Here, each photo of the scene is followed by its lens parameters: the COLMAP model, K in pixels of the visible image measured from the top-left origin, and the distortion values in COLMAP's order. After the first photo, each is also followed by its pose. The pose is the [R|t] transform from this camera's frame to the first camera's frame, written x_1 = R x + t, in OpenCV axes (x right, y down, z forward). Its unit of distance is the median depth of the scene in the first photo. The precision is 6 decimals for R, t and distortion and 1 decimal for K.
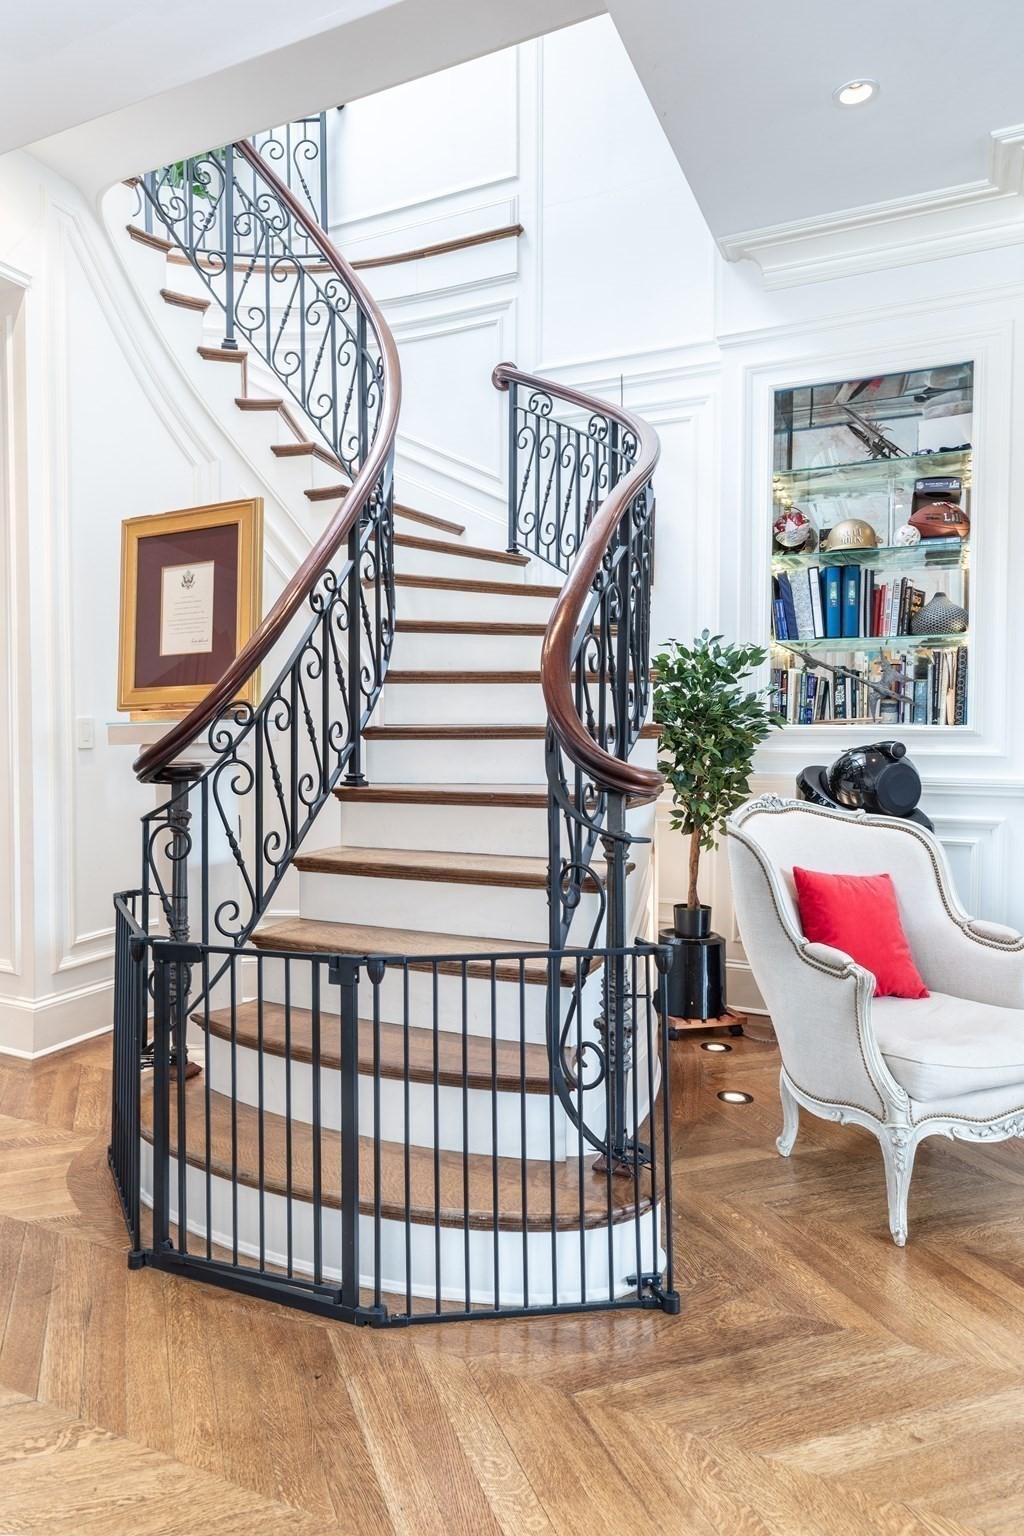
lens RADIAL K [[992.8, 0, 511.7], [0, 992.8, 765.9], [0, 0, 1]] dist [0.006757, 0.001544]
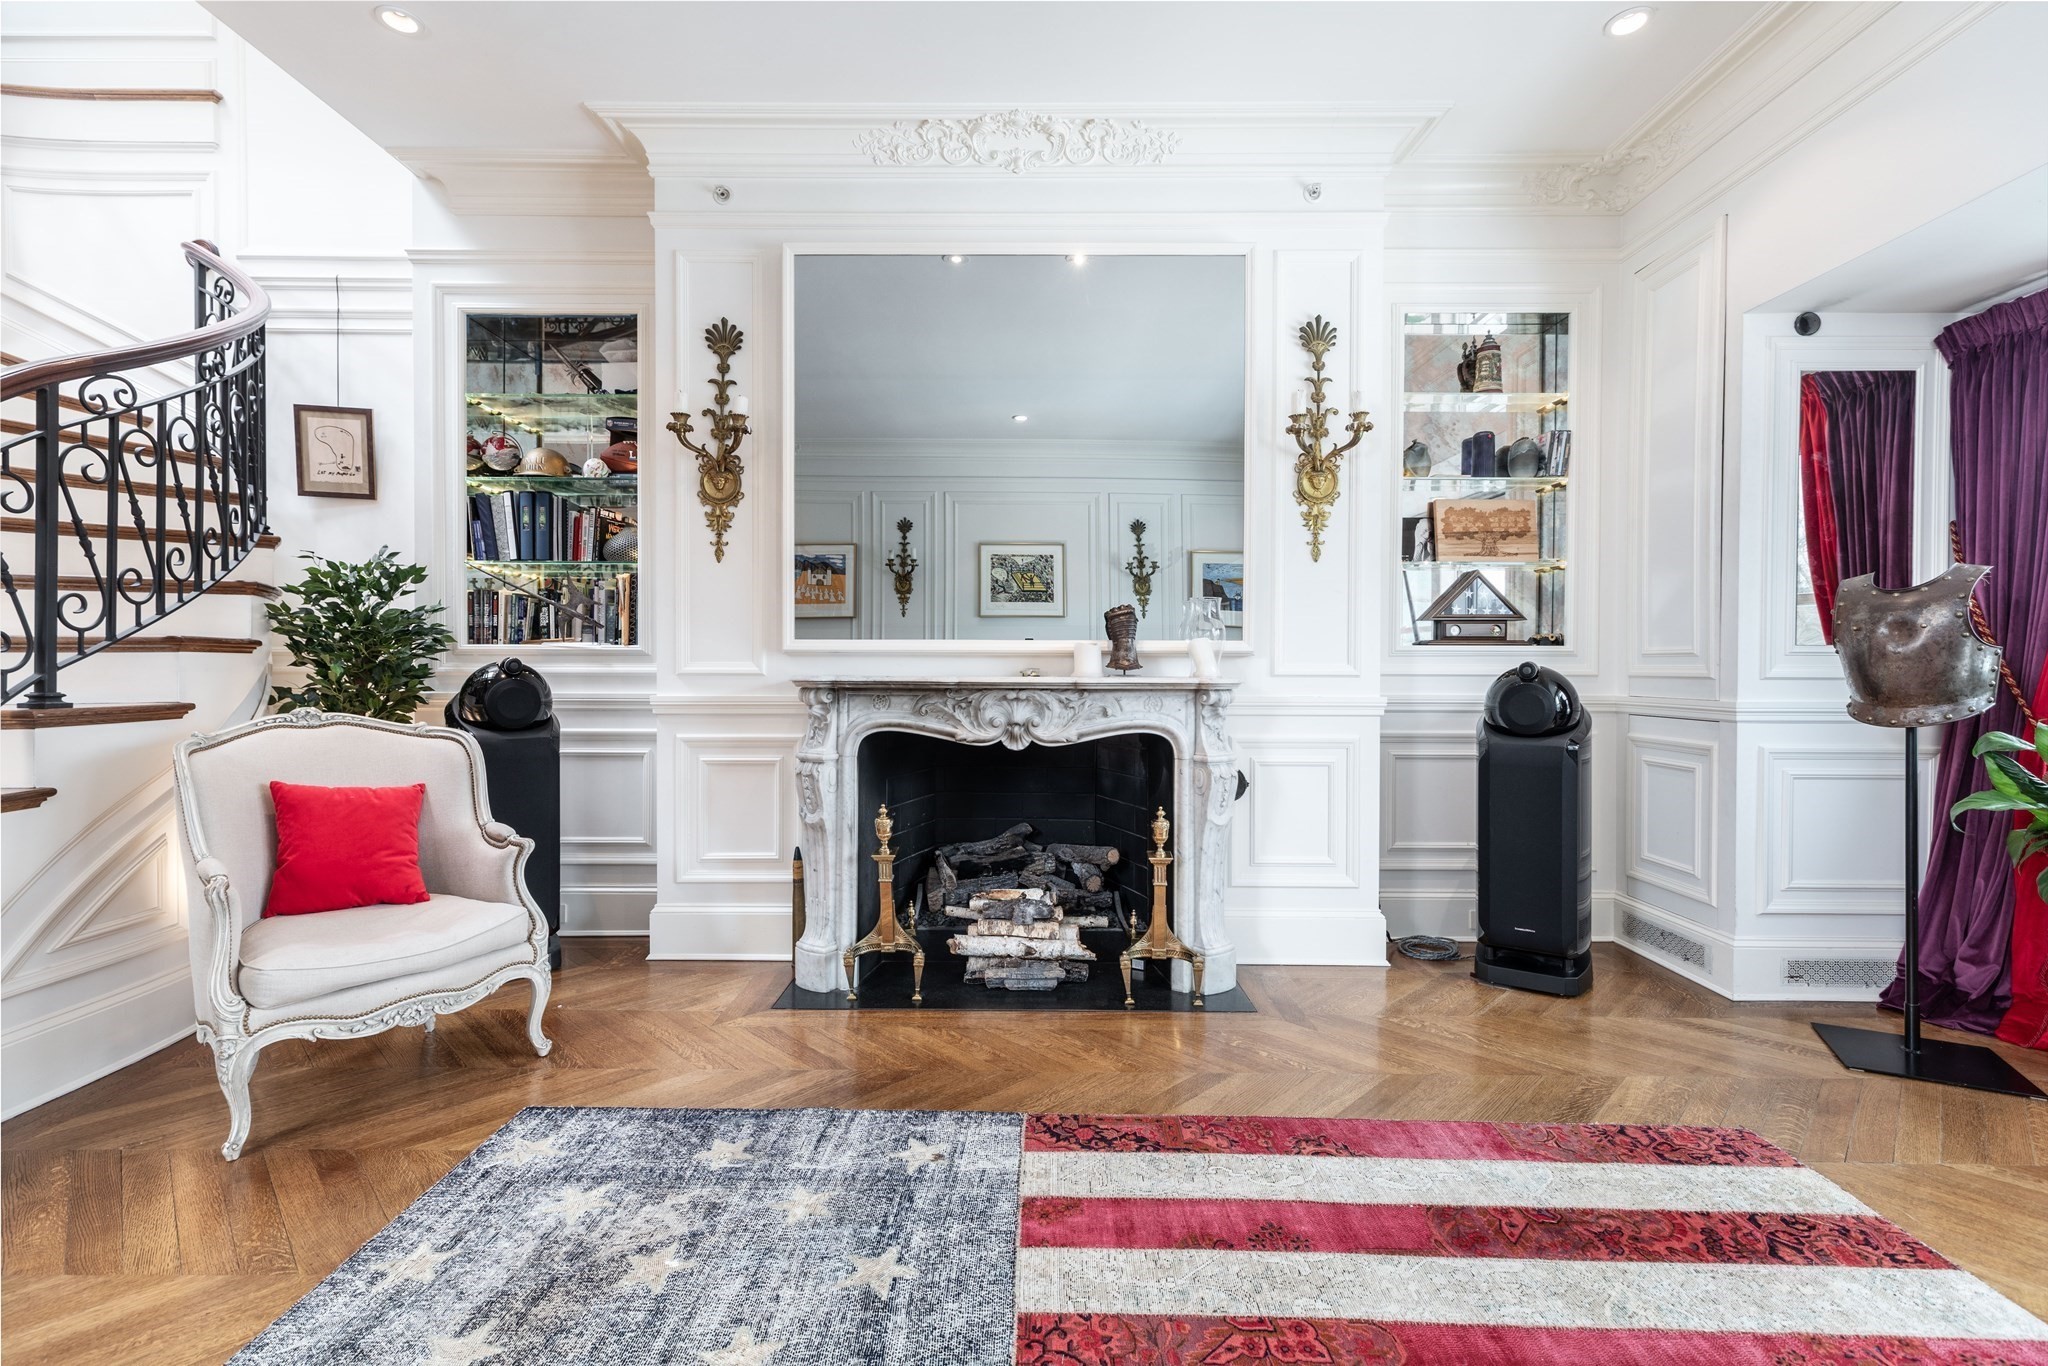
lens RADIAL K [[931.7, 0, 1026.0], [0, 931.7, 674.3], [0, 0, 1]] dist [0.004718, 0.001041]
pose [[0.892337, -0.003204, 0.451359, 0.352699], [0.014870, 0.999641, -0.022302, 0.019052], [-0.451125, 0.026612, 0.892064, -0.096943]]
